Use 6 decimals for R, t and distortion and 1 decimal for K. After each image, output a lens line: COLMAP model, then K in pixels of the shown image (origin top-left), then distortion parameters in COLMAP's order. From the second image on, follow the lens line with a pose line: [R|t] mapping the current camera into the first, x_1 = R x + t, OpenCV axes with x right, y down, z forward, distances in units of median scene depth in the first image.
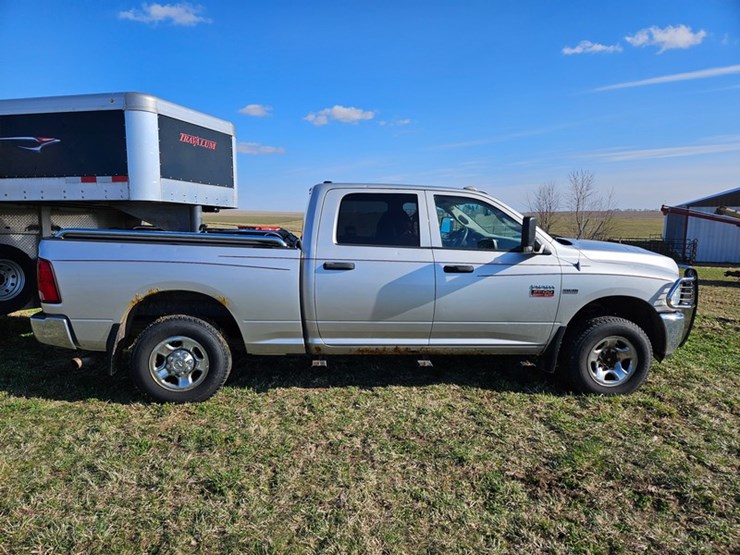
lens RADIAL K [[505.6, 0, 360.6], [0, 505.6, 279.1], [0, 0, 1]] dist [0.073937, -0.063029]
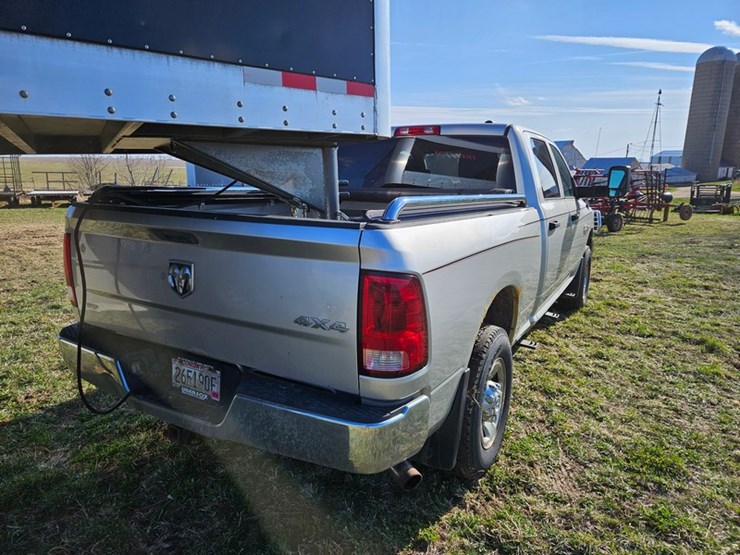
lens RADIAL K [[504.0, 0, 372.0], [0, 504.0, 271.3], [0, 0, 1]] dist [0.077156, -0.065964]
pose [[0.570024, -0.167617, 0.804349, -0.874219], [0.098721, 0.985850, 0.135478, -0.090515], [-0.815675, 0.002180, 0.578506, 0.715749]]
